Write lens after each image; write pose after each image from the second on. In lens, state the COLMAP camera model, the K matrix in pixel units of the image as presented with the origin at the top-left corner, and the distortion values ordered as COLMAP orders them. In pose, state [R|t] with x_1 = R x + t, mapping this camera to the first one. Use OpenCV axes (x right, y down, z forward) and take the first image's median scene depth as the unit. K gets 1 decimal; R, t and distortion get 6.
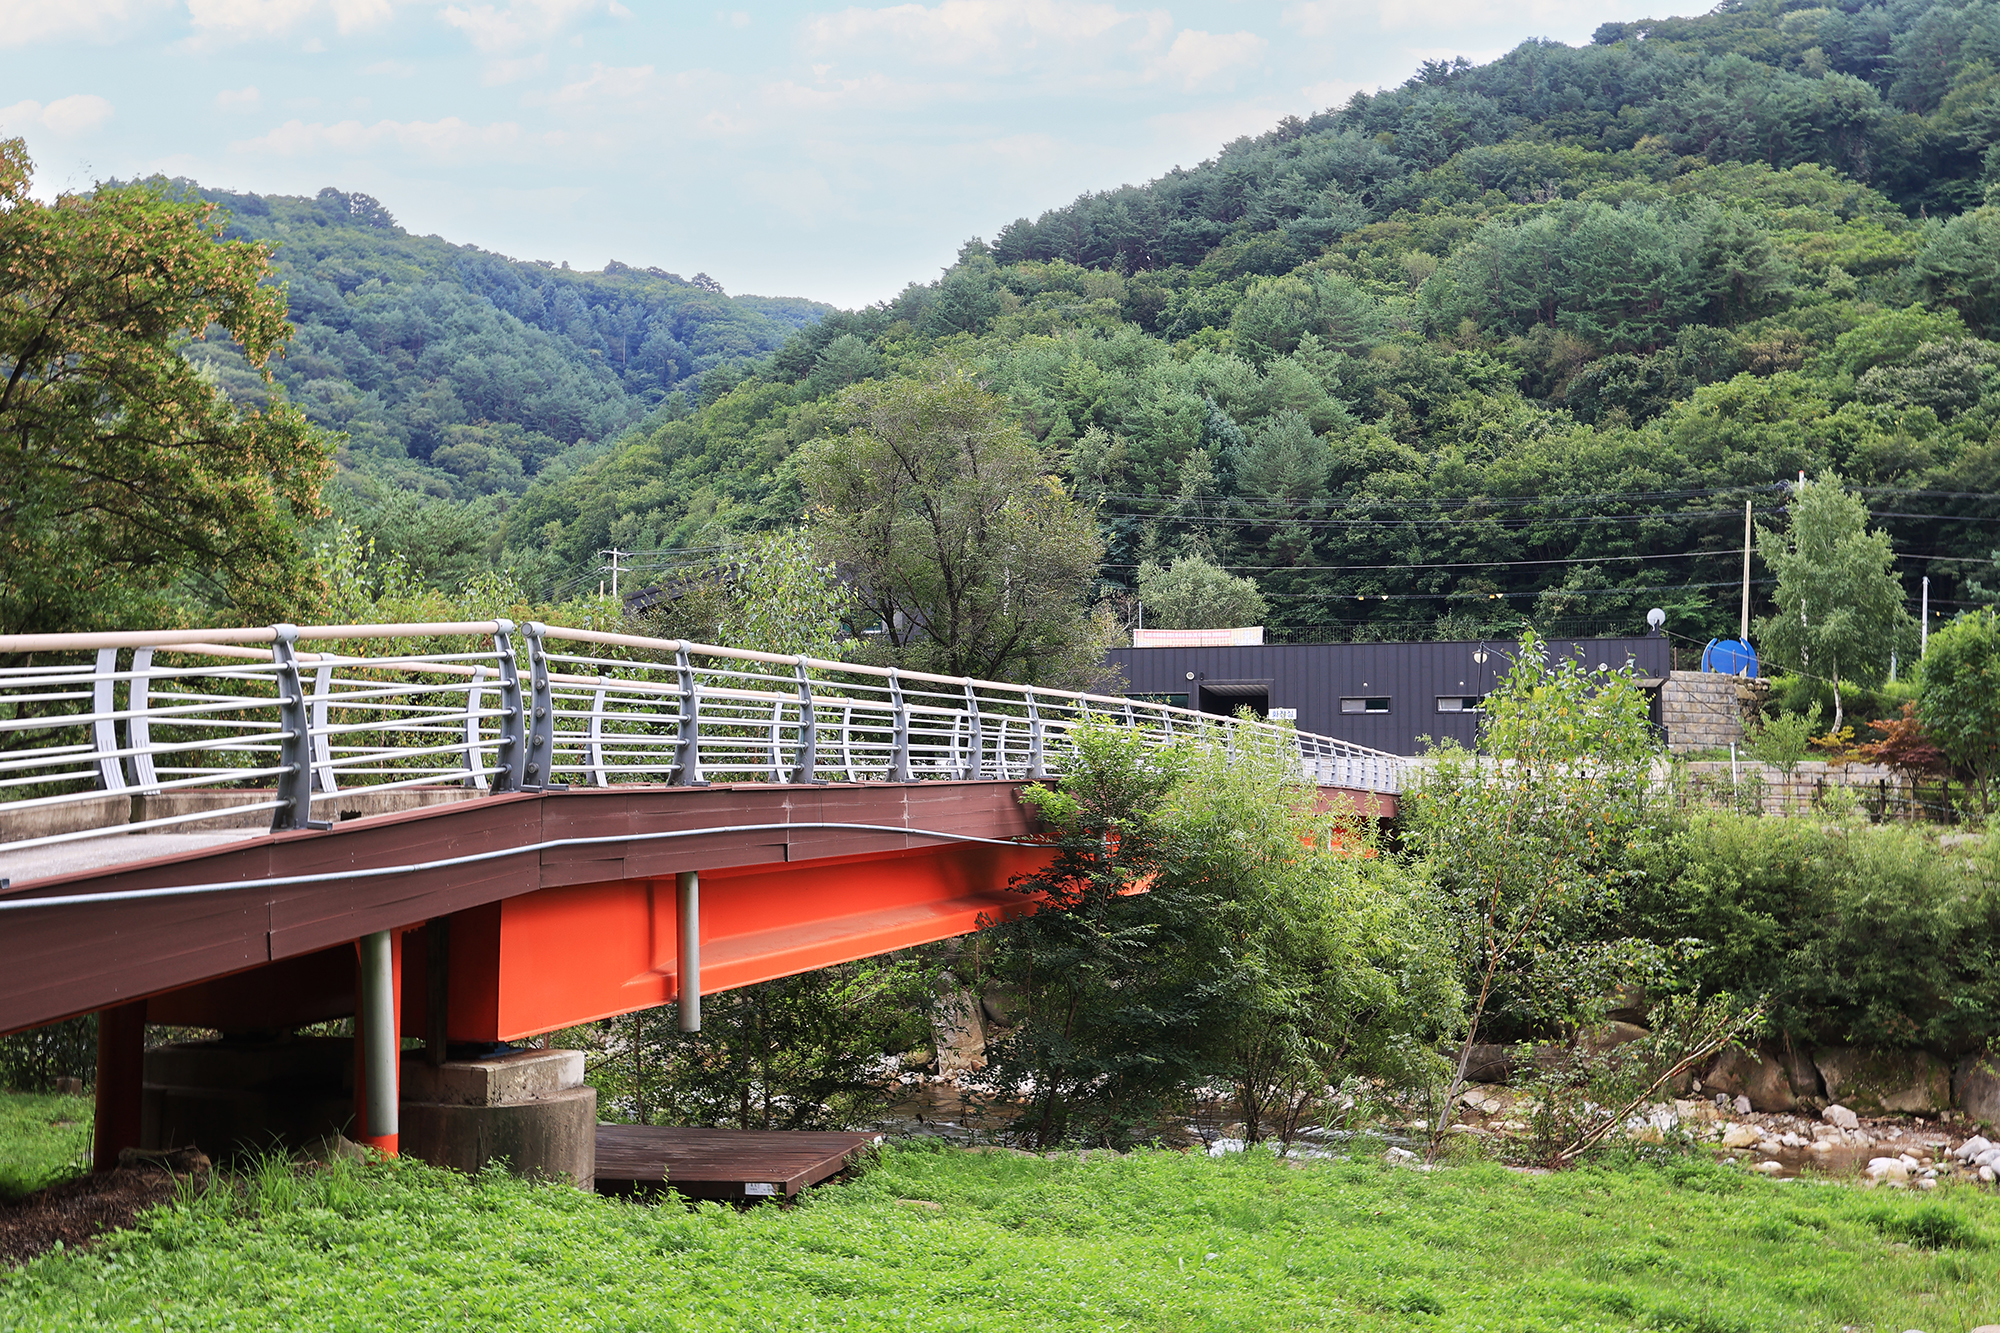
lens RADIAL K [[1742.6, 0, 1000.6], [0, 1742.6, 670.8], [0, 0, 1]] dist [-0.007768, -0.002865]
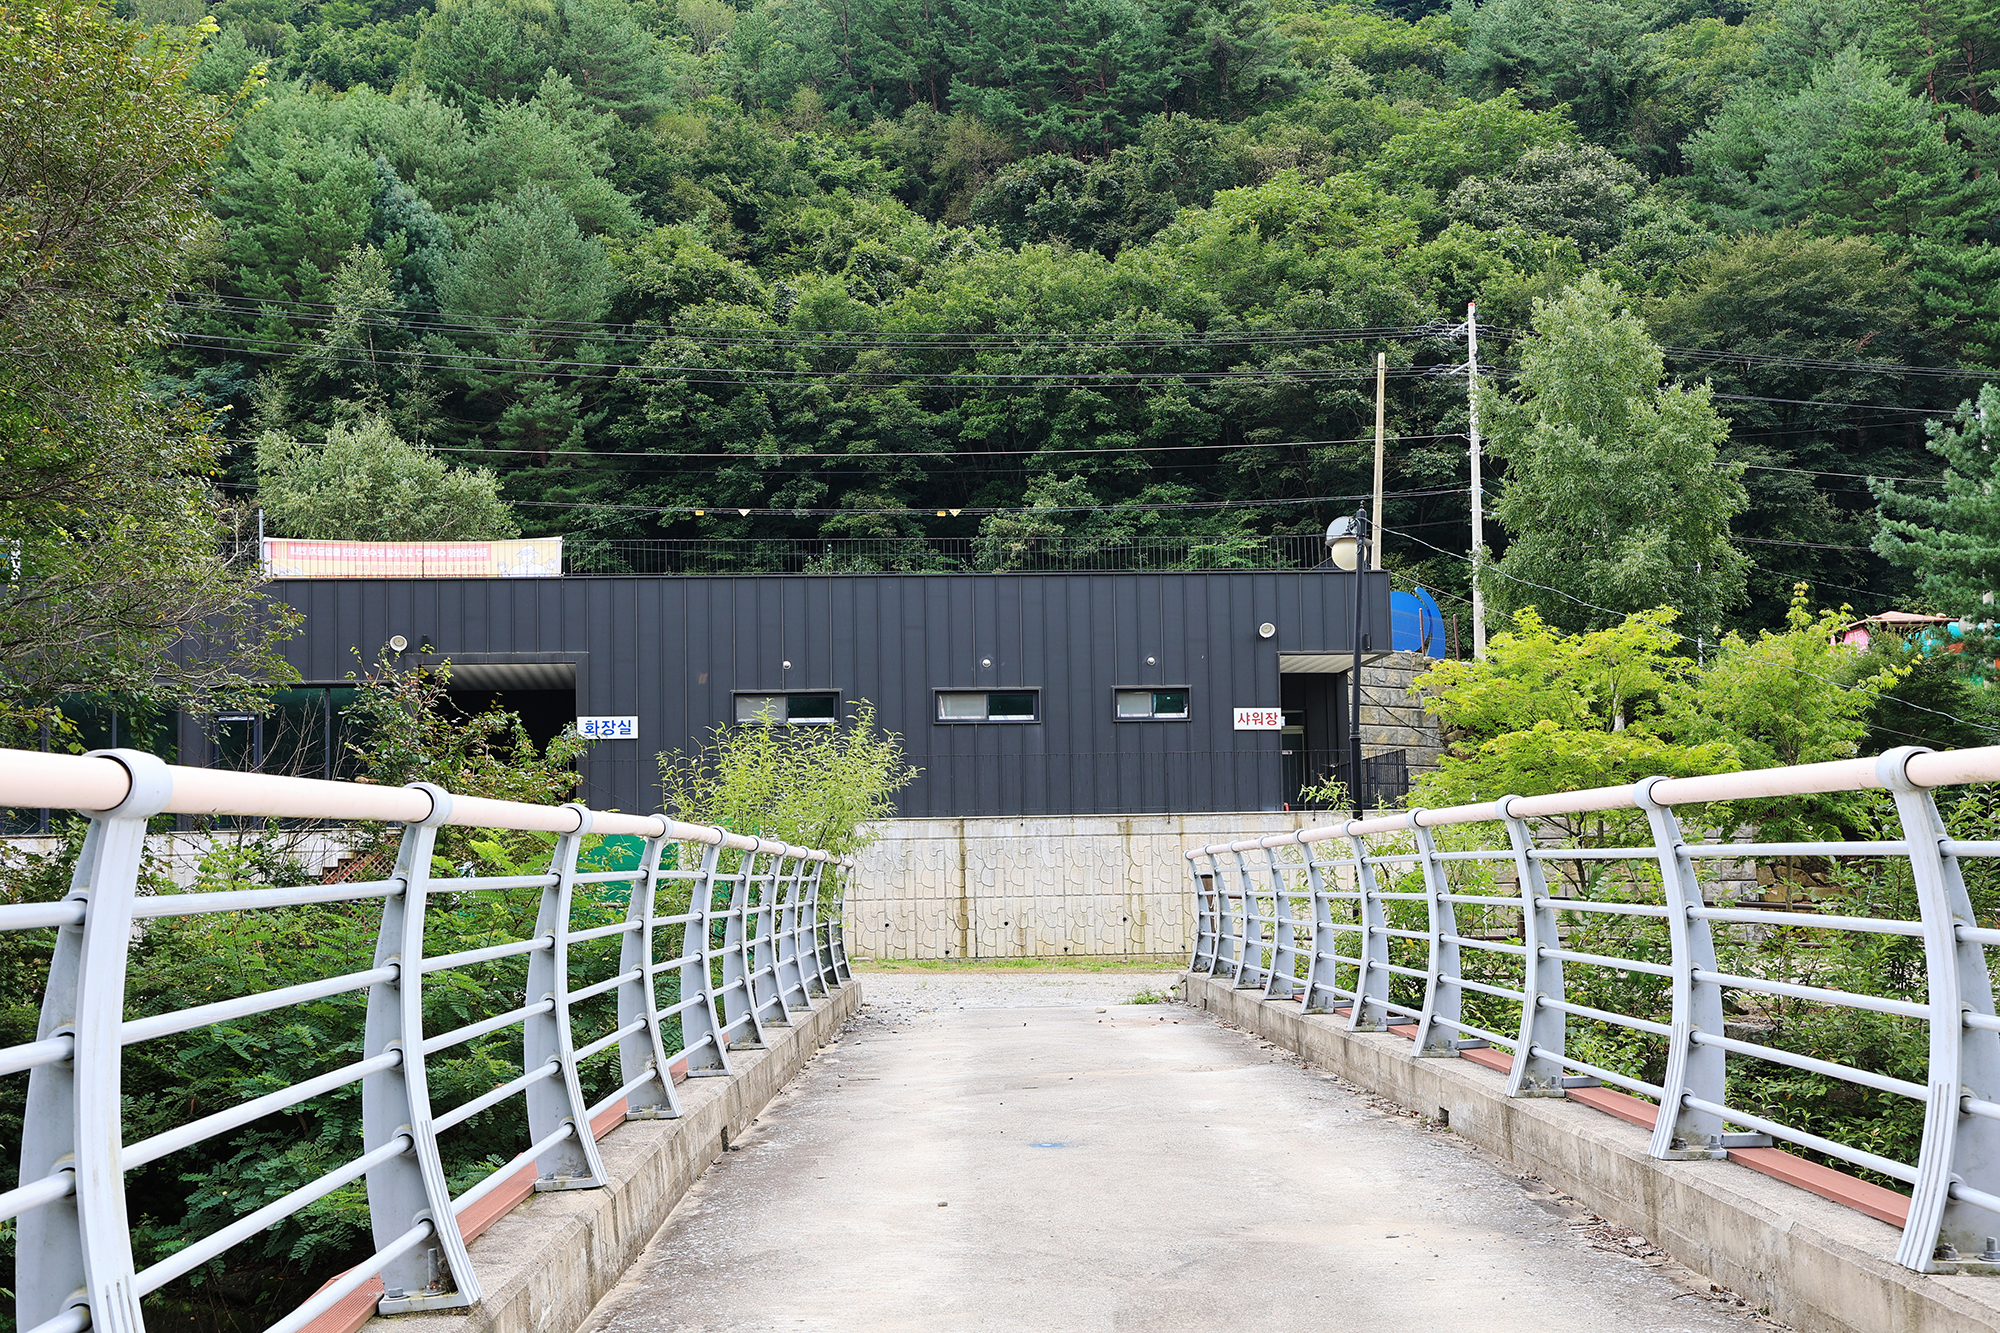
lens RADIAL K [[2587.4, 0, 999.8], [0, 2587.4, 671.0], [0, 0, 1]] dist [0.163683, 0.000000]
pose [[0.934093, 0.005815, 0.356983, 0.007266], [-0.005884, 0.999982, -0.000892, 0.005231], [-0.356982, -0.001268, 0.934110, 0.171043]]
